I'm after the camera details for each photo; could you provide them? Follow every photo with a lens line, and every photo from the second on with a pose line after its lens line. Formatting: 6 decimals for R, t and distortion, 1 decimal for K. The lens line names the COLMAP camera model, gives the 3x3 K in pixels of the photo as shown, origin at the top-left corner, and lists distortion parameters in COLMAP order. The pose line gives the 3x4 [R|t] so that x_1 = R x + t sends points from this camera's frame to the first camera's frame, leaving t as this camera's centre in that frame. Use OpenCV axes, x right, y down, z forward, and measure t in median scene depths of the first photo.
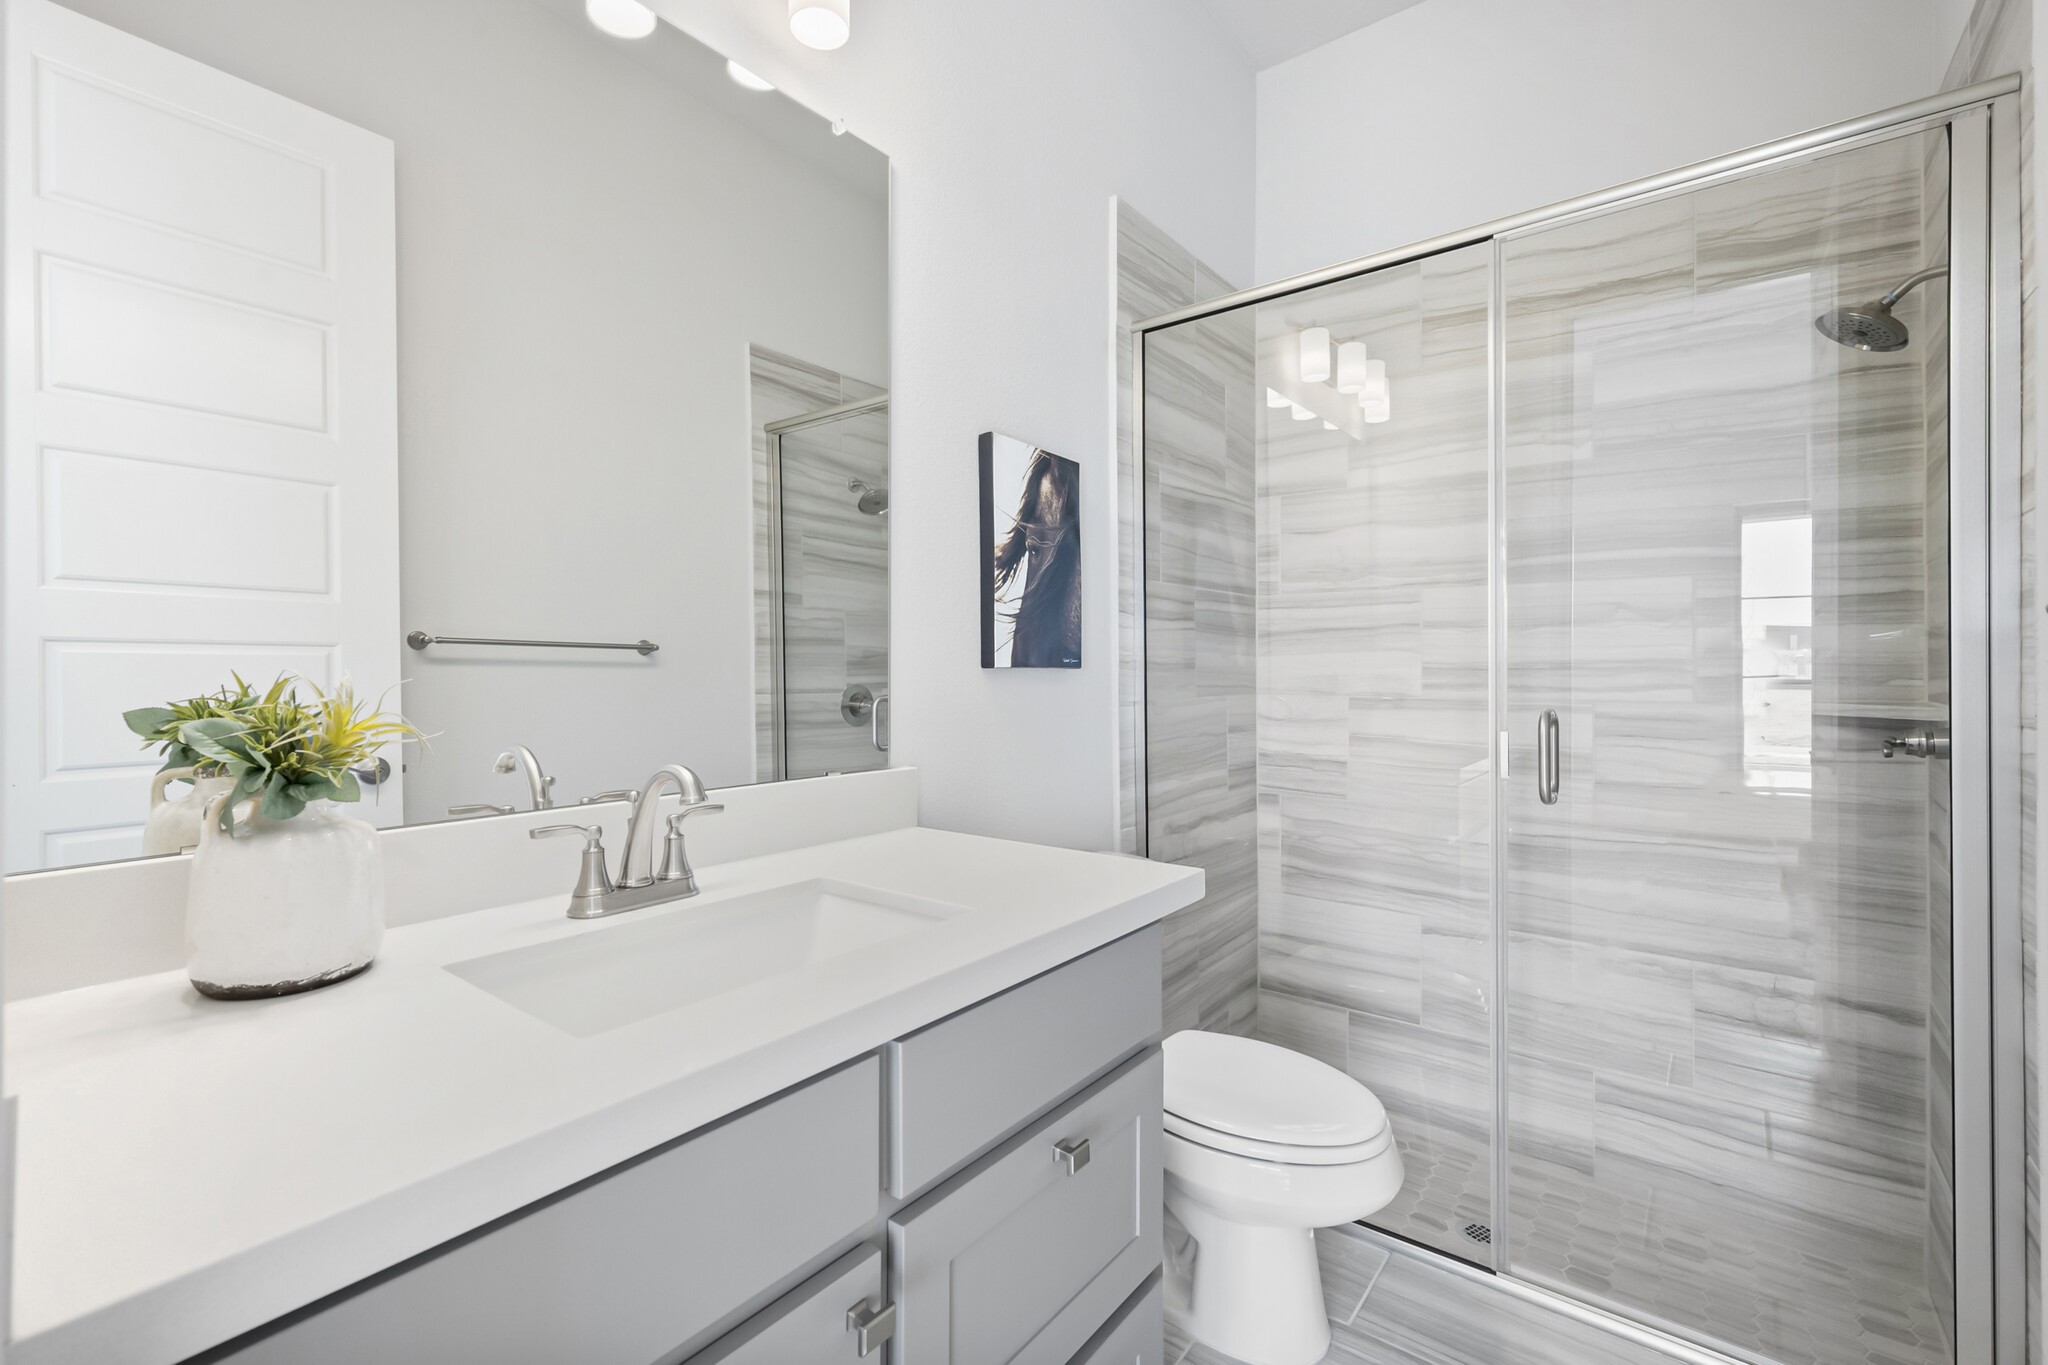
lens RADIAL K [[893.7, 0, 1018.0], [0, 893.7, 678.2], [0, 0, 1]] dist [0.000311, 0.000183]
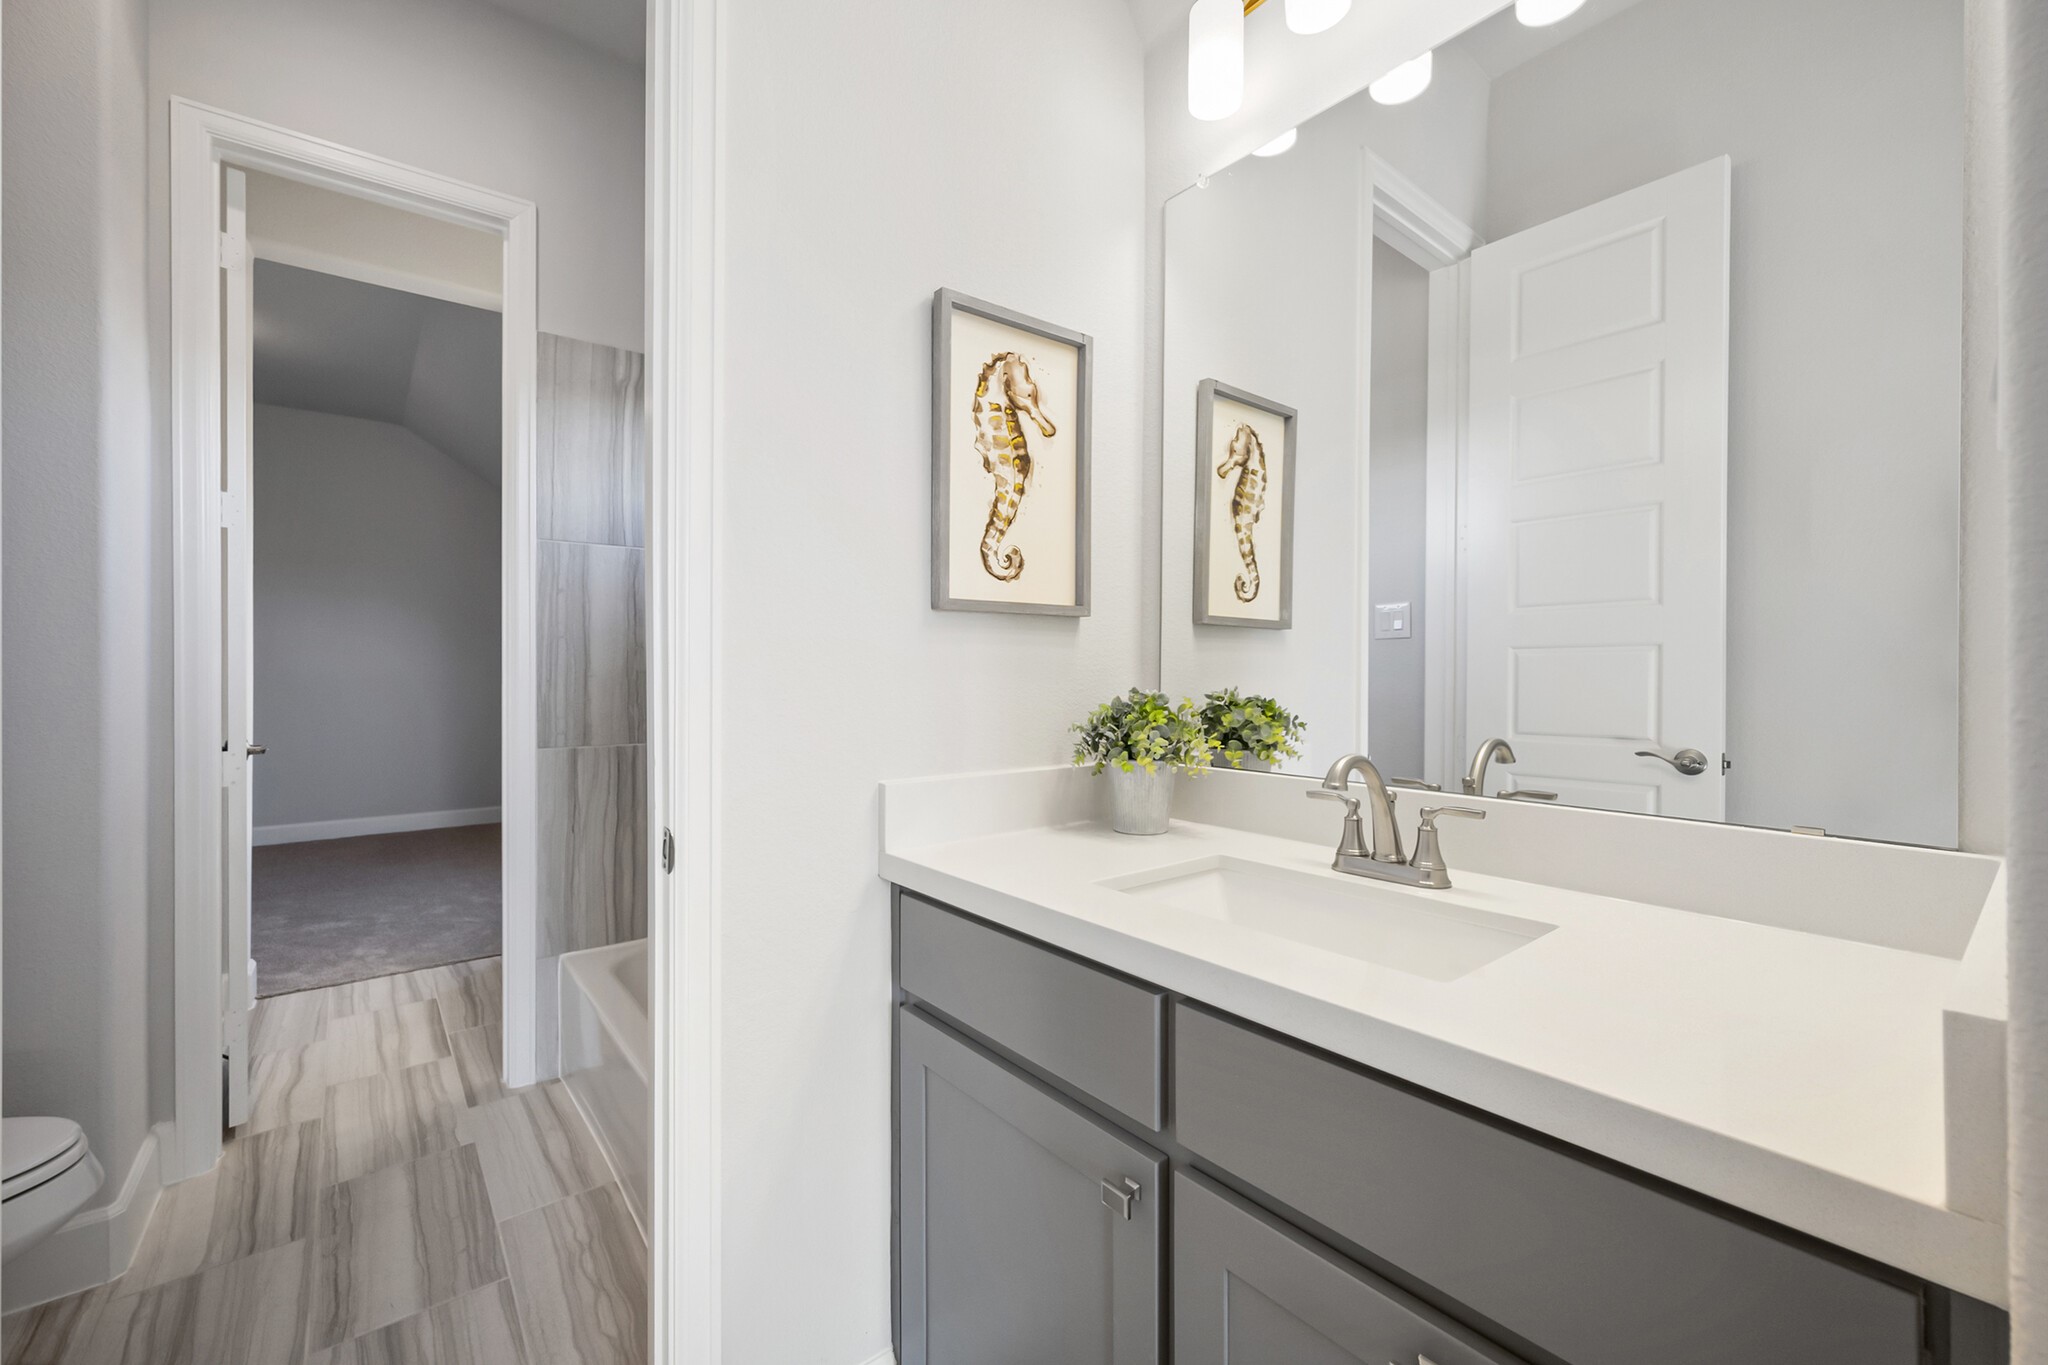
lens RADIAL K [[815.5, 0, 1021.6], [0, 815.5, 675.0], [0, 0, 1]] dist [-0.000169, -0.000057]
pose [[-0.231917, -0.008439, -0.972699, 0.711167], [-0.009240, 0.999936, -0.006472, 0.007843], [0.972692, 0.007487, -0.231980, 0.816549]]
